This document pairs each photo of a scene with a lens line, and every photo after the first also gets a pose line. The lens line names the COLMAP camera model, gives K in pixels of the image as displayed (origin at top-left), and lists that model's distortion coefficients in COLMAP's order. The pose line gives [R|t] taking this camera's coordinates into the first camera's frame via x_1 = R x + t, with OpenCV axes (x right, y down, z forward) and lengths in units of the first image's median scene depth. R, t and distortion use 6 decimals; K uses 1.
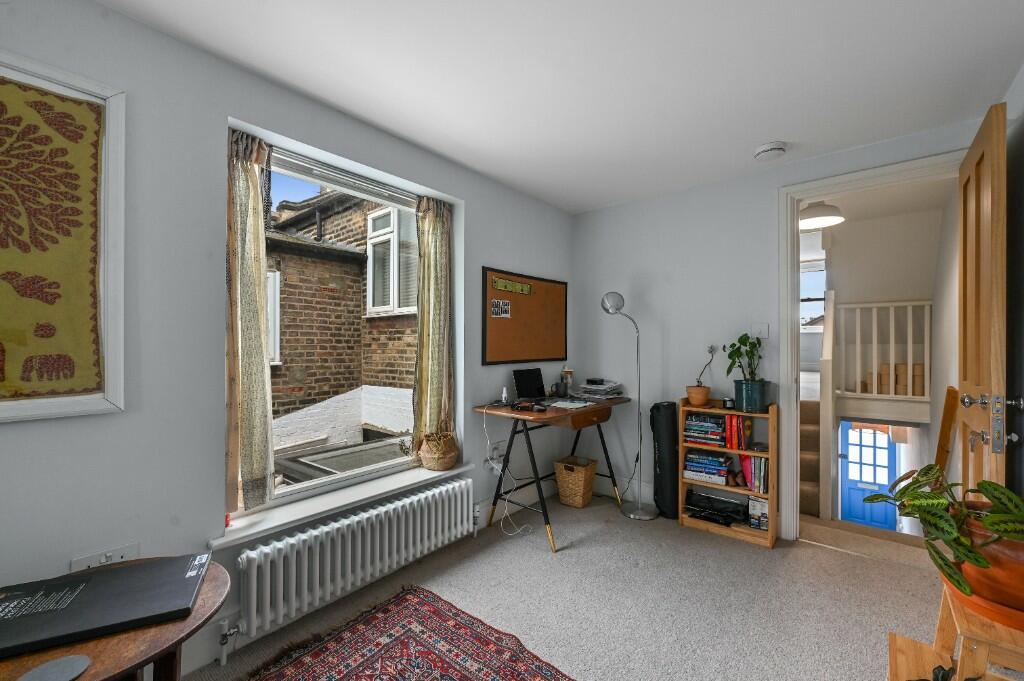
lens RADIAL K [[416.1, 0, 513.9], [0, 416.1, 342.5], [0, 0, 1]] dist [-0.004336, -0.000211]
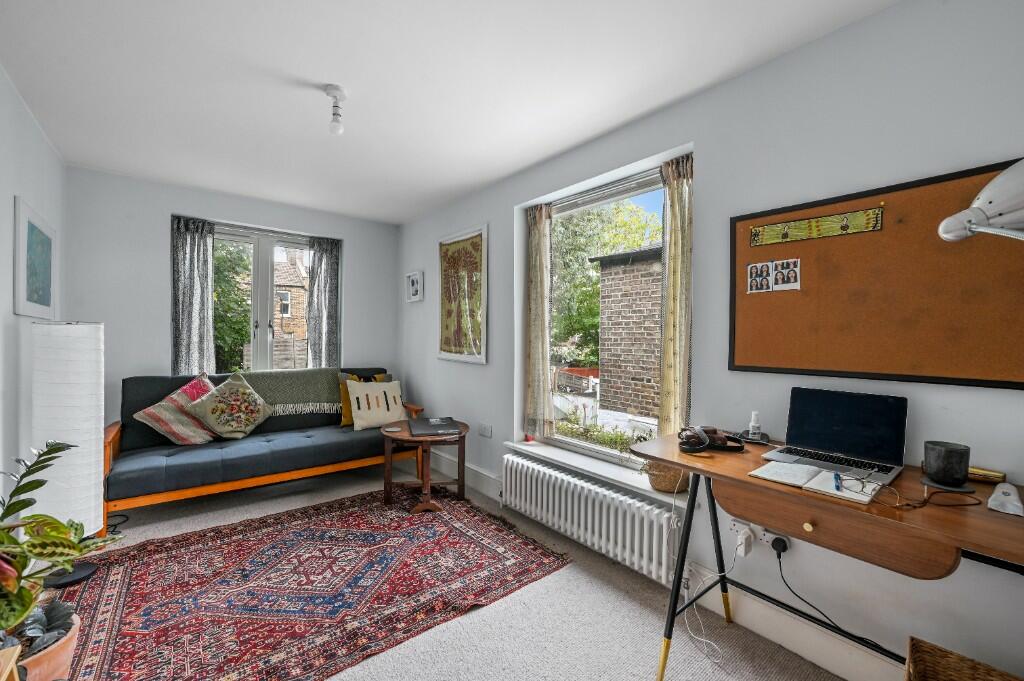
lens RADIAL K [[416.1, 0, 513.9], [0, 416.1, 338.0], [0, 0, 1]] dist [-0.004336, -0.000211]
pose [[-0.188699, 0.005914, -0.982017, 0.760030], [-0.006963, 0.999949, 0.007360, 0.002657], [0.982010, 0.008227, -0.188648, 0.957306]]
